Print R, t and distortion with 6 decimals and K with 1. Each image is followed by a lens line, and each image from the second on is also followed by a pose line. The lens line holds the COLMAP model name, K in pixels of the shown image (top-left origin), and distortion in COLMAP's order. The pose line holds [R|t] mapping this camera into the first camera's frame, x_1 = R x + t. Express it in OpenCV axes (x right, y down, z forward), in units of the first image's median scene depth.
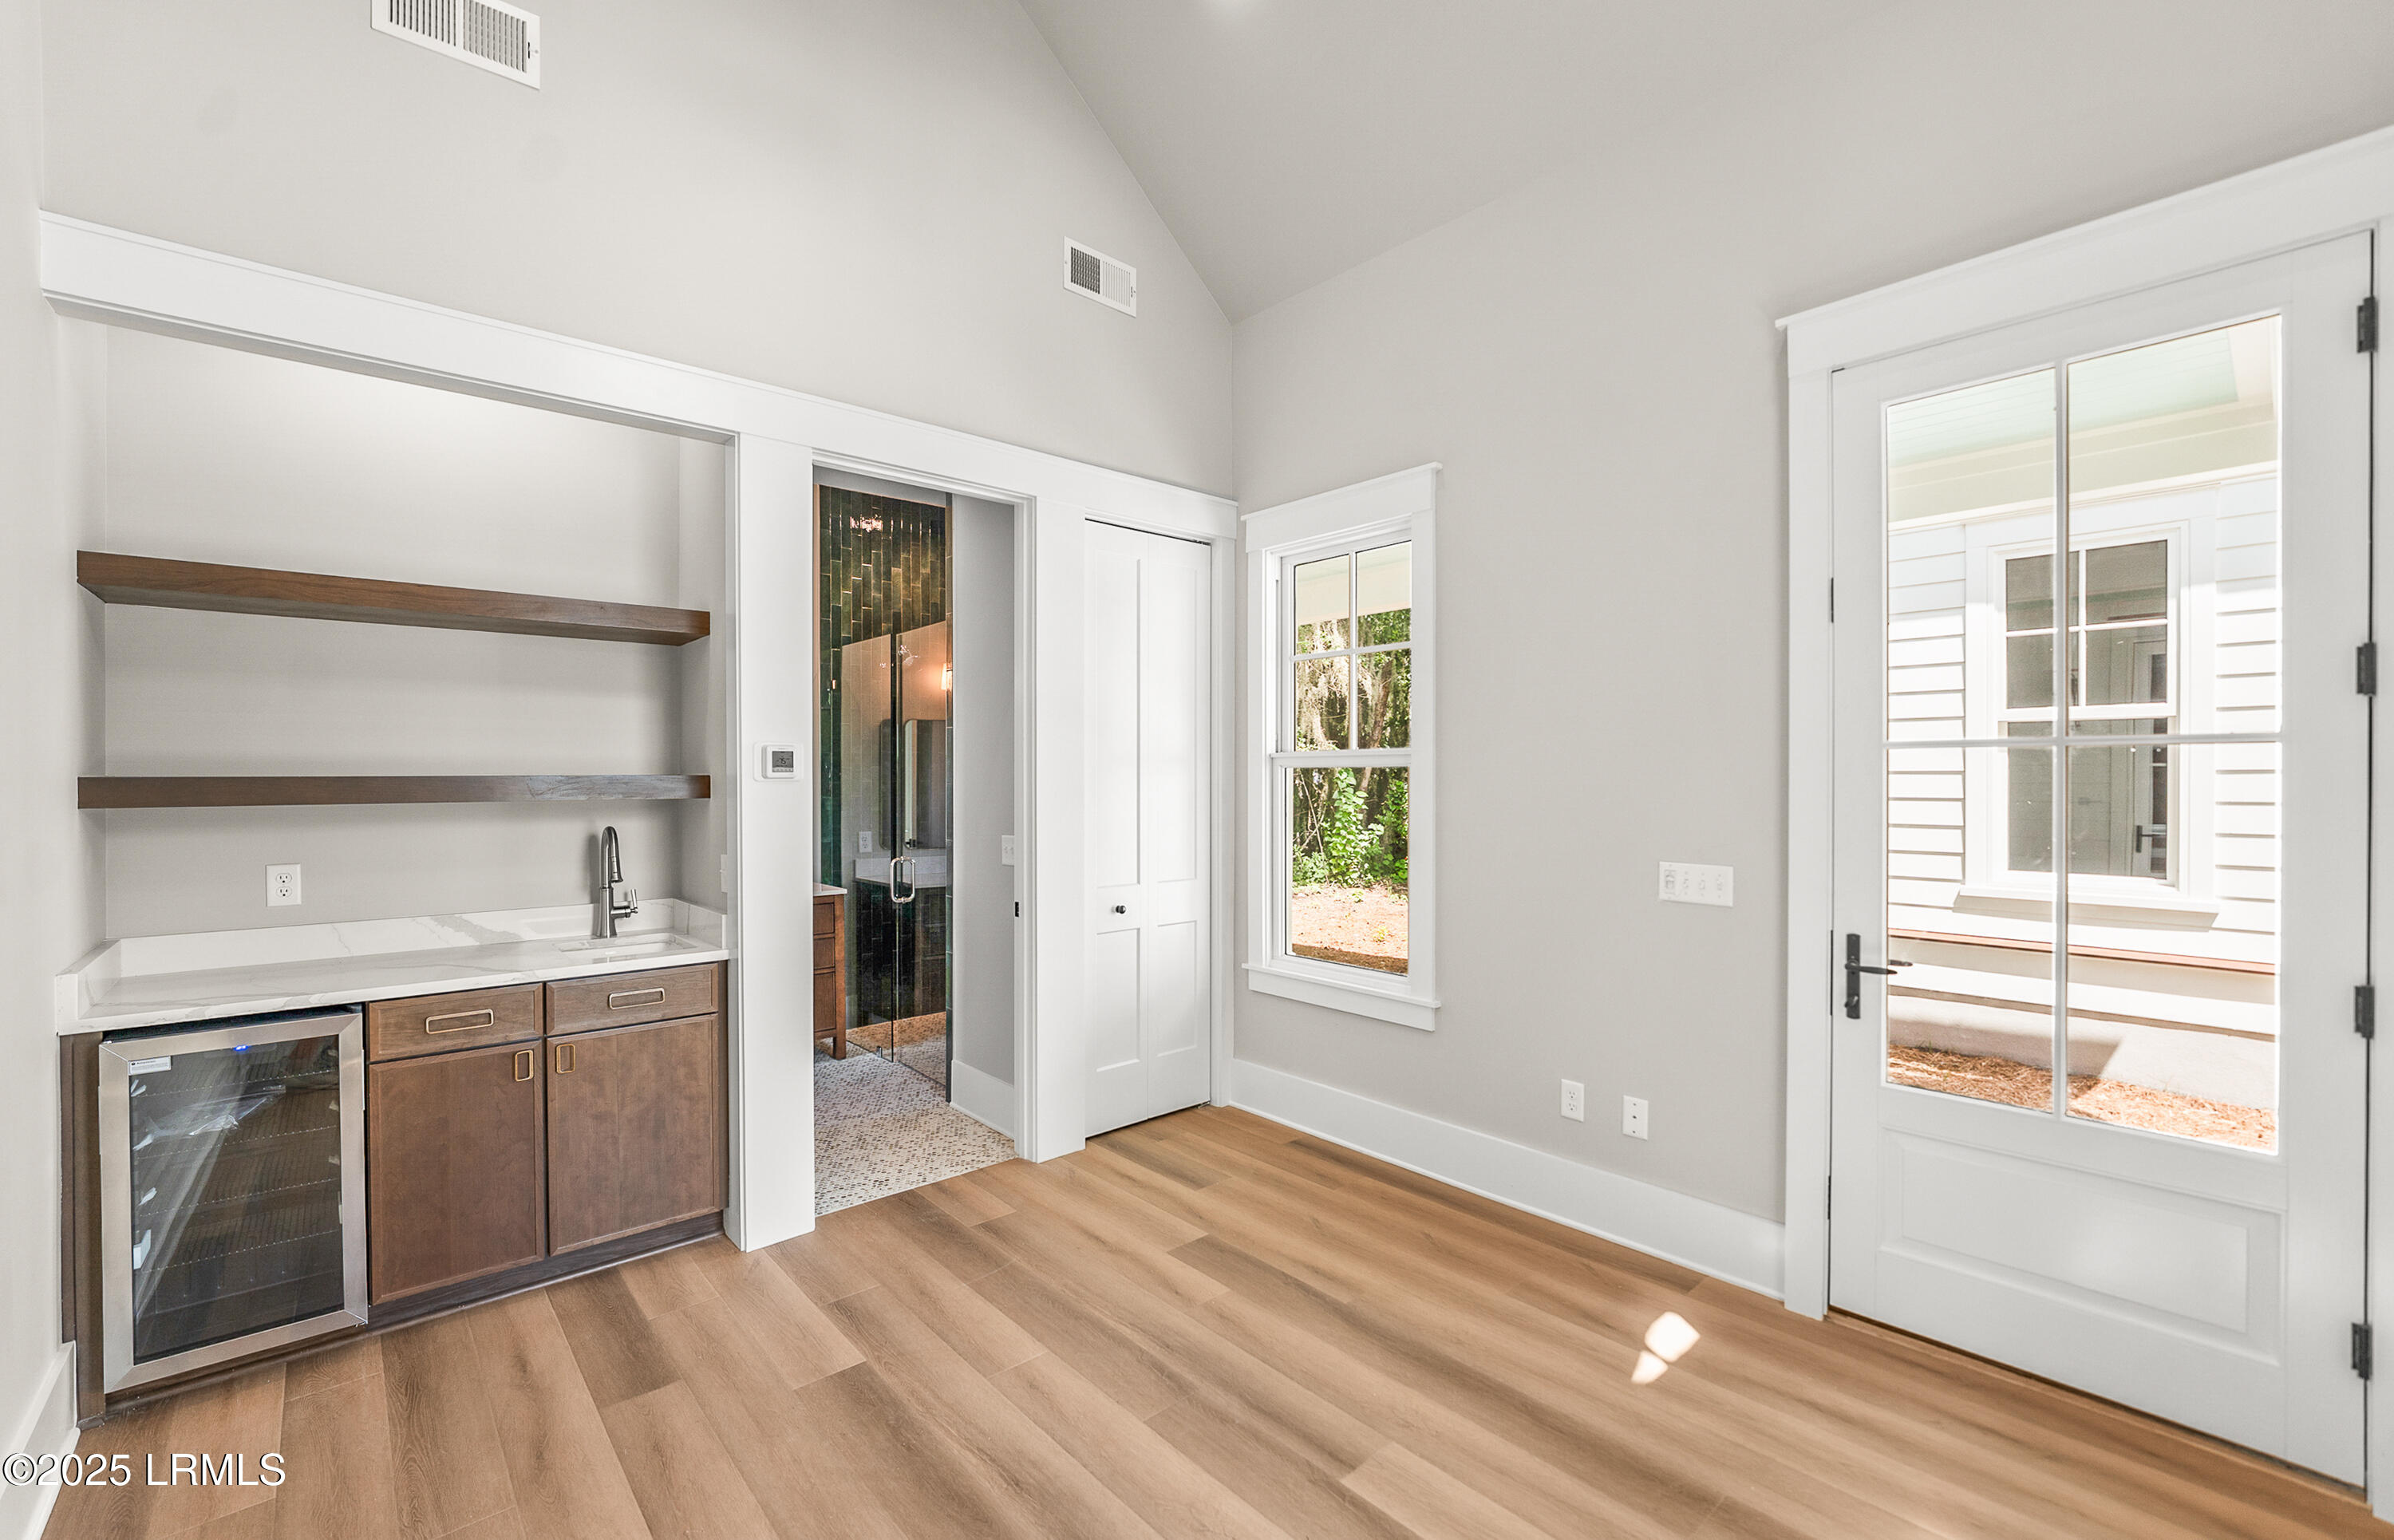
lens RADIAL K [[966.9, 0, 1187.5], [0, 966.9, 768.0], [0, 0, 1]] dist [0.000337, 0.000090]
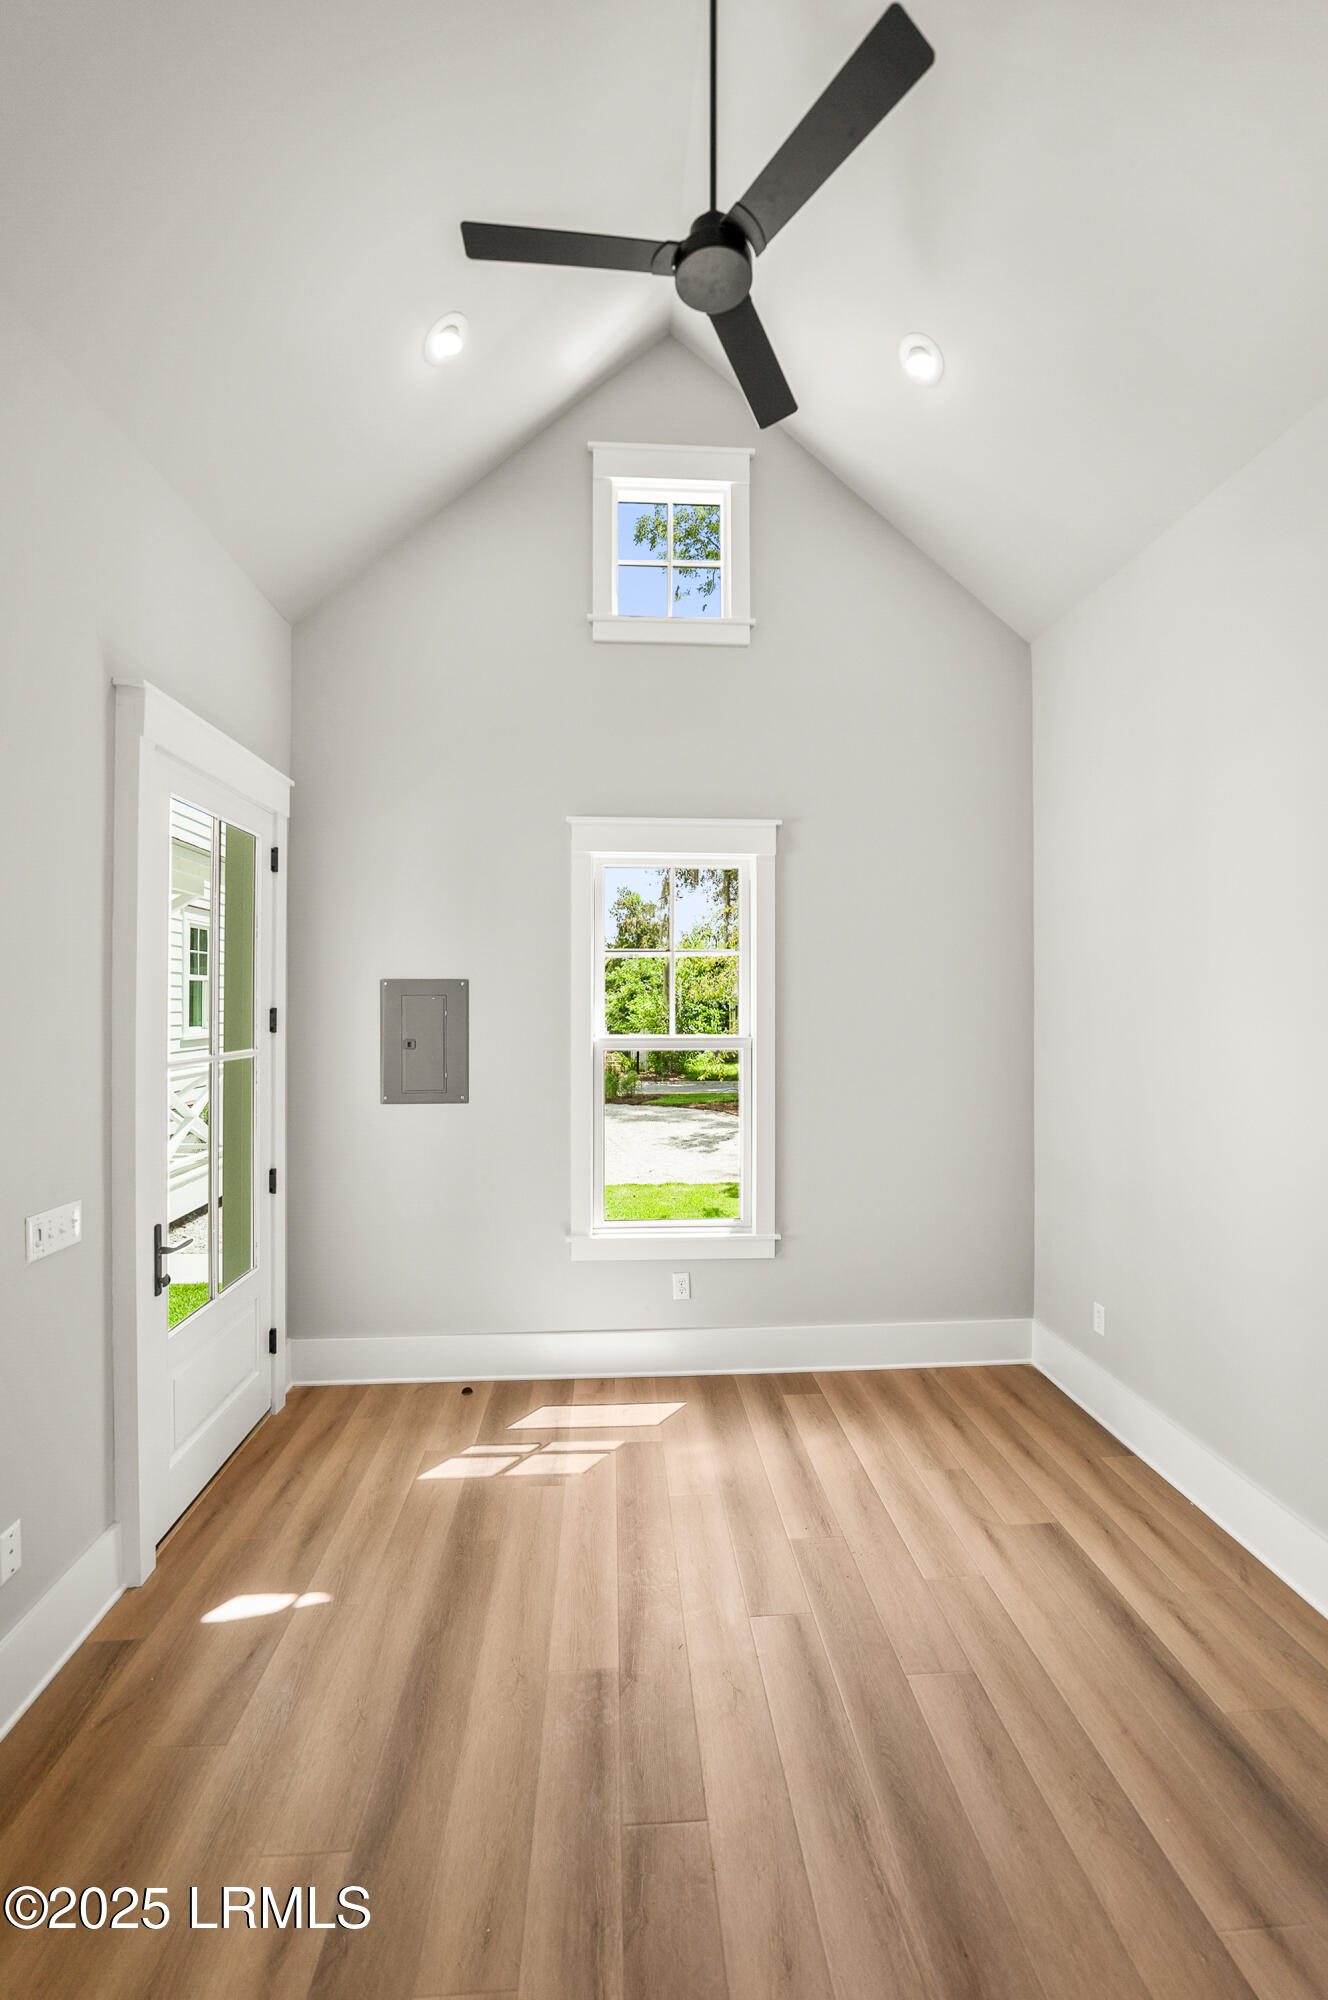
lens RADIAL K [[851.3, 0, 664.0], [0, 851.3, 1000.0], [0, 0, 1]] dist [-0.000959, -0.000038]
pose [[-0.787281, 0.002198, 0.616590, -0.477168], [-0.005002, 0.999938, -0.009952, -0.101766], [-0.616574, -0.010920, -0.787221, 1.533822]]
